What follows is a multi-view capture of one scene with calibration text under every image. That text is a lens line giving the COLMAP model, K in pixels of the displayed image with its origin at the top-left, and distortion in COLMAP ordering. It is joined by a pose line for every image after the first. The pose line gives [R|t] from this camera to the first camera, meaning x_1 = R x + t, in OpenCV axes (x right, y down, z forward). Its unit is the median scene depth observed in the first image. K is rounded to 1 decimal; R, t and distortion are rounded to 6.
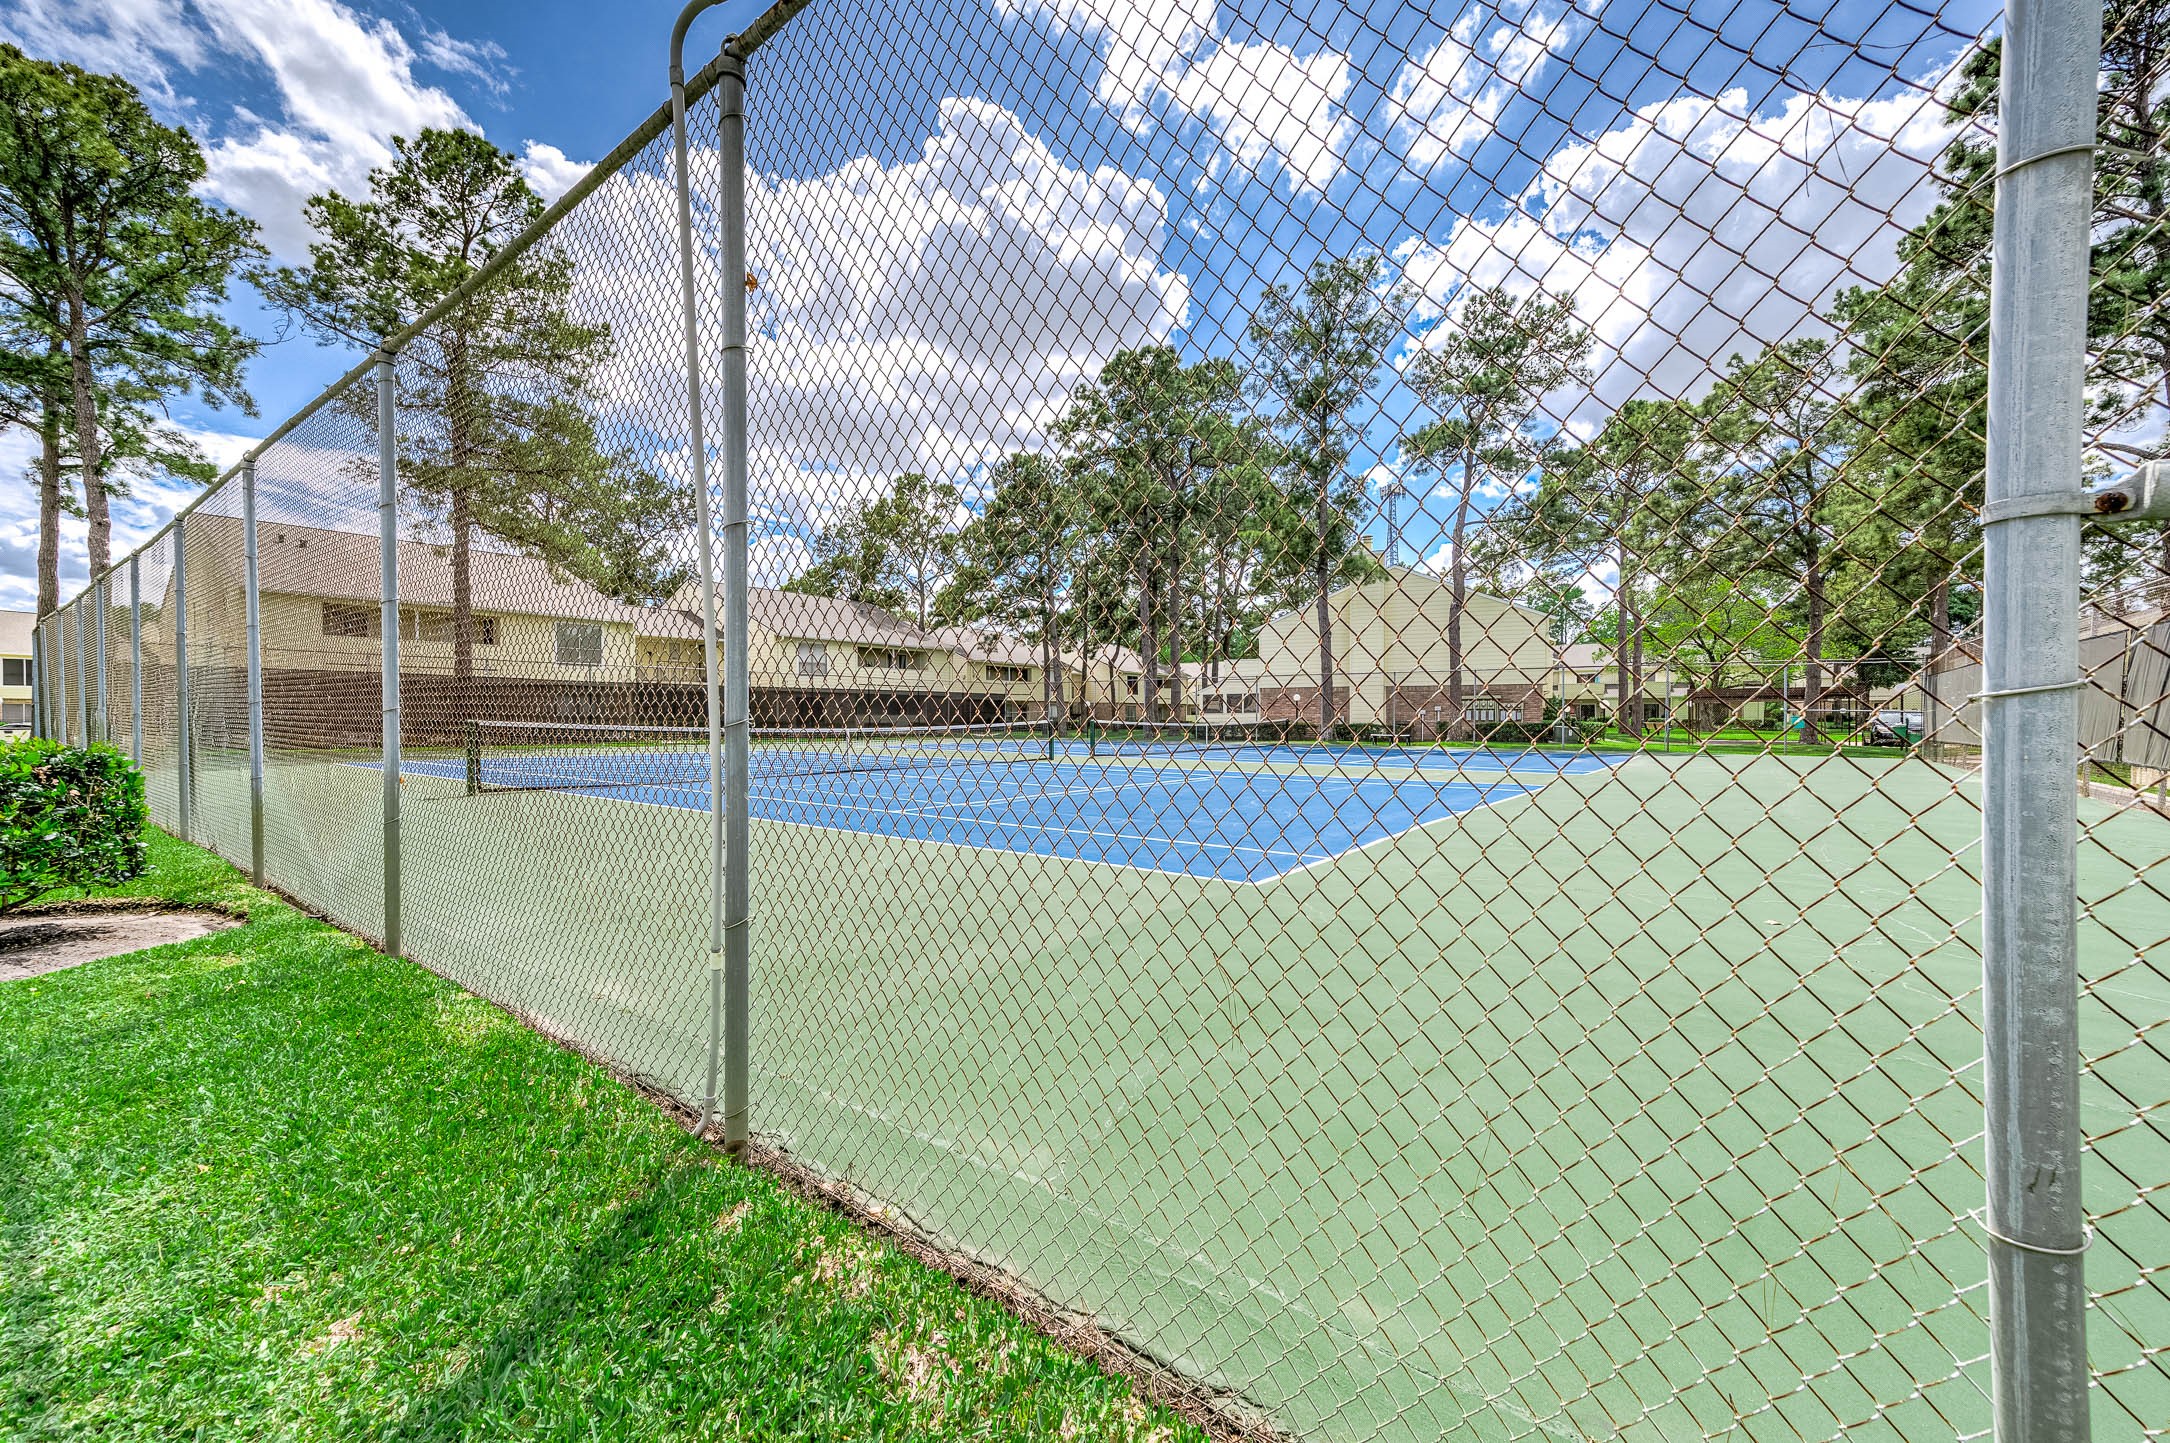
lens RADIAL K [[832.0, 0, 1085.0], [0, 832.0, 721.5], [0, 0, 1]] dist [0.015900, 0.000038]
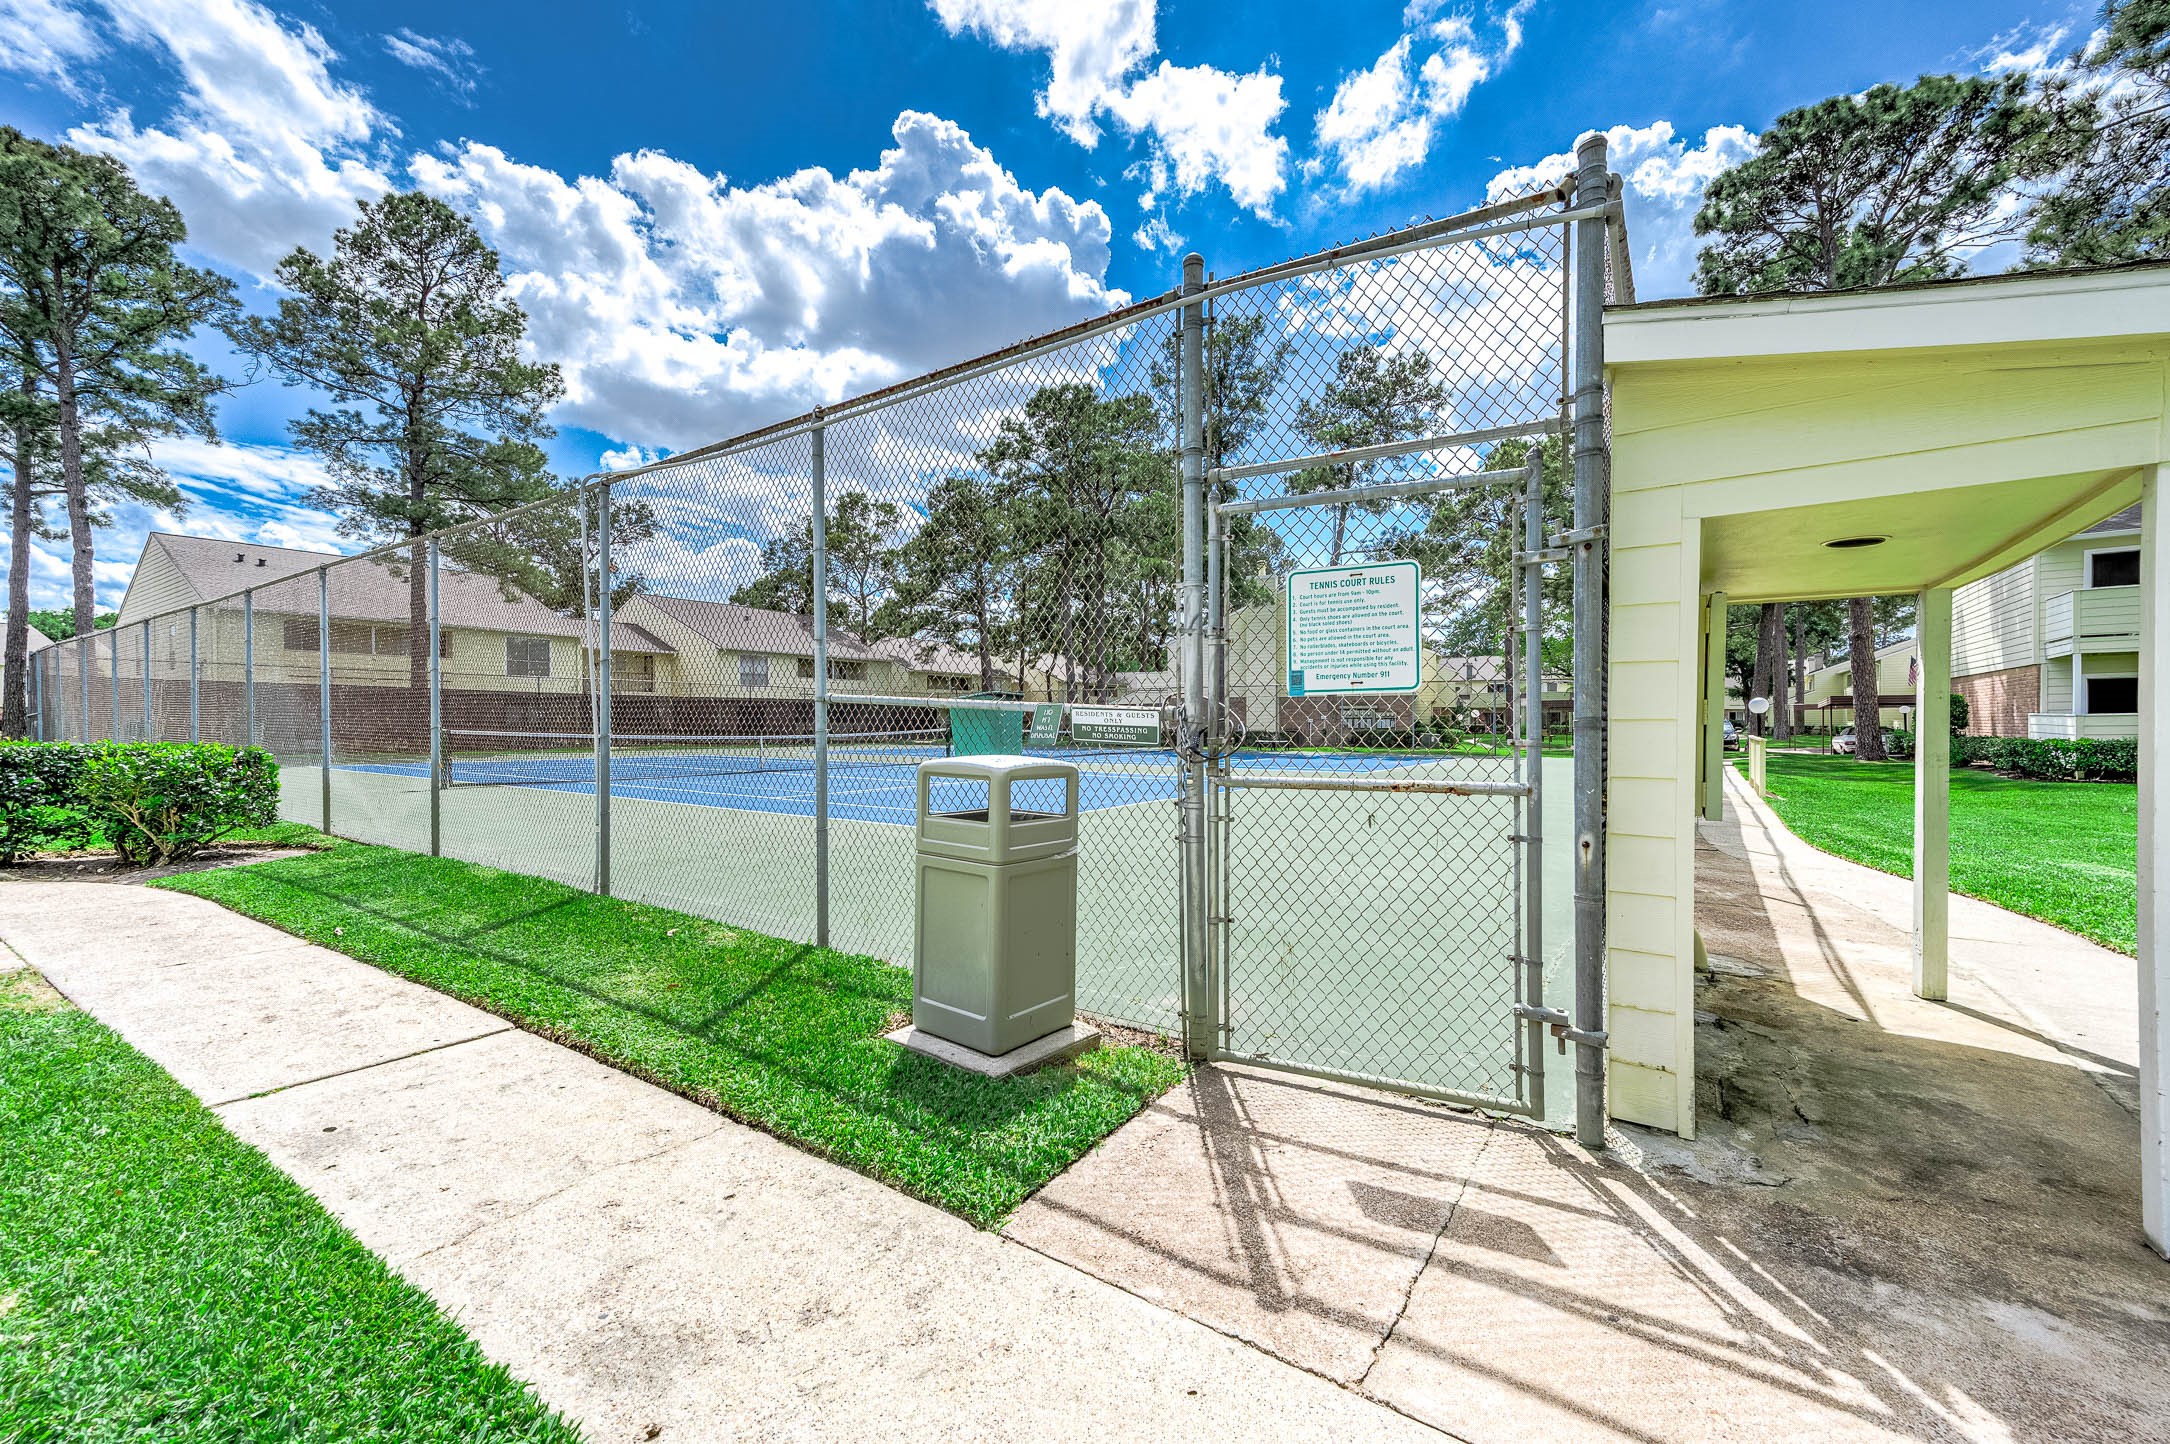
lens RADIAL K [[832.0, 0, 1085.0], [0, 832.0, 722.0], [0, 0, 1]] dist [0.015900, 0.000038]
pose [[0.998960, -0.000314, 0.045584, 0.060188], [0.000623, 0.999977, -0.006770, -0.001291], [-0.045581, 0.006791, 0.998938, -0.106163]]
